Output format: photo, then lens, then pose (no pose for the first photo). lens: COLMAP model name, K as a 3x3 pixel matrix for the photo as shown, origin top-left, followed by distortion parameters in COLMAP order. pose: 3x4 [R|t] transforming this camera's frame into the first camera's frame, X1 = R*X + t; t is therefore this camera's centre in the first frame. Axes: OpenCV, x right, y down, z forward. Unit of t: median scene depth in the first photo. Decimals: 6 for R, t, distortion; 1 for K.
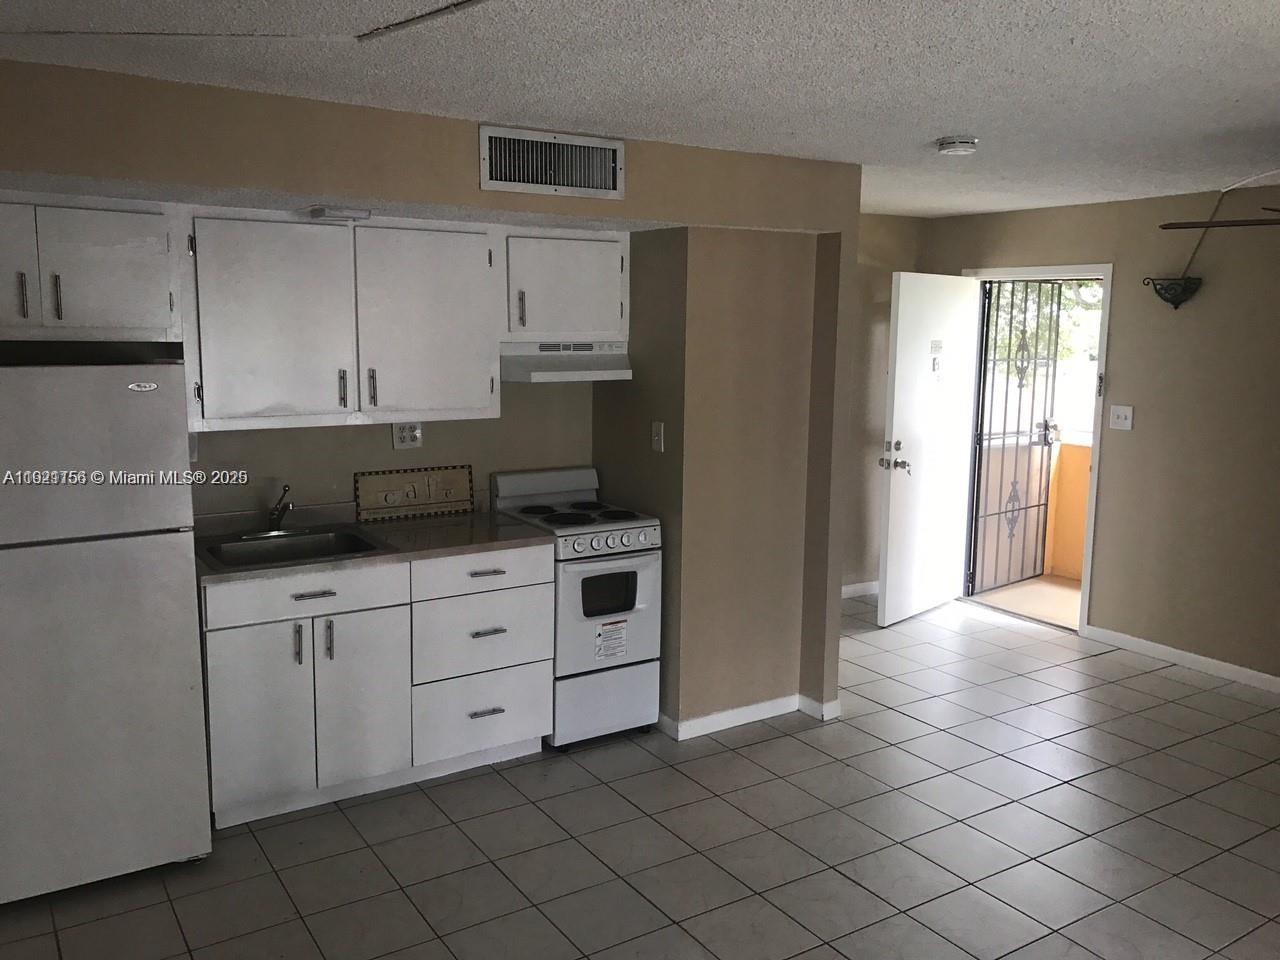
lens RADIAL K [[1051.7, 0, 636.5], [0, 1051.7, 476.9], [0, 0, 1]] dist [0.069582, 0.002247]
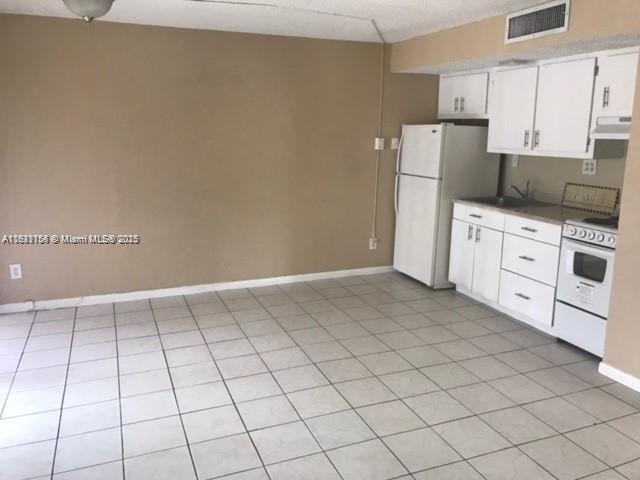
lens RADIAL K [[525.8, 0, 319.7], [0, 525.8, 240.1], [0, 0, 1]] dist [0.069582, 0.002247]
pose [[-0.176860, 0.198195, -0.964074, 0.906893], [-0.161586, 0.960378, 0.227078, -0.057874], [0.970881, 0.195942, -0.137827, 0.715582]]
